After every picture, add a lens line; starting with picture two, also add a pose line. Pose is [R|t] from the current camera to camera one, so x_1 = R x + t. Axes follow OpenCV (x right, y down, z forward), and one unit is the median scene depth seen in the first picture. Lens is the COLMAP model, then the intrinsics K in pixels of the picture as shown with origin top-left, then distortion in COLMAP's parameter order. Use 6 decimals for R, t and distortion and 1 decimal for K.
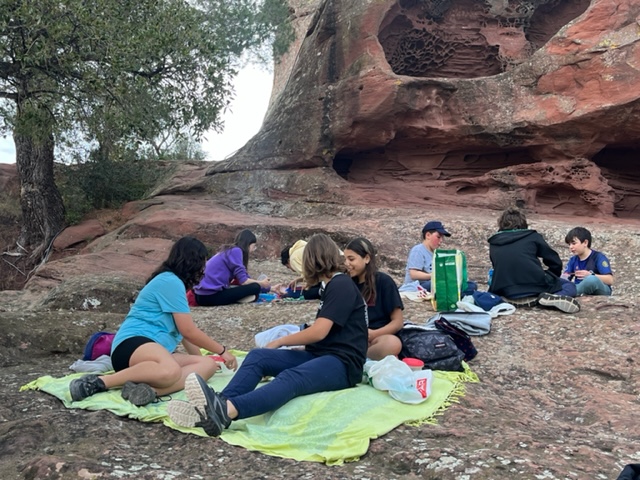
lens RADIAL K [[705.8, 0, 320.6], [0, 705.8, 241.9], [0, 0, 1]] dist [0.027459, 0.000000]
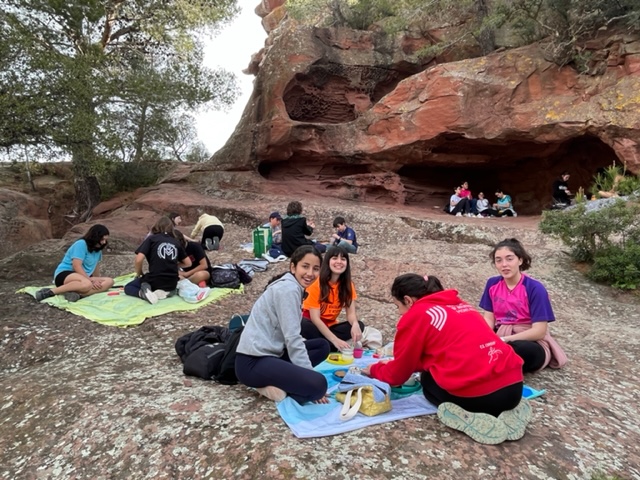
lens RADIAL K [[433.8, 0, 319.3], [0, 433.8, 238.5], [0, 0, 1]] dist [-0.011789, -0.001154]
pose [[0.998772, 0.025244, 0.042628, 0.138553], [-0.028353, 0.996856, 0.073985, -0.024583], [-0.040626, -0.075103, 0.996348, -0.101386]]
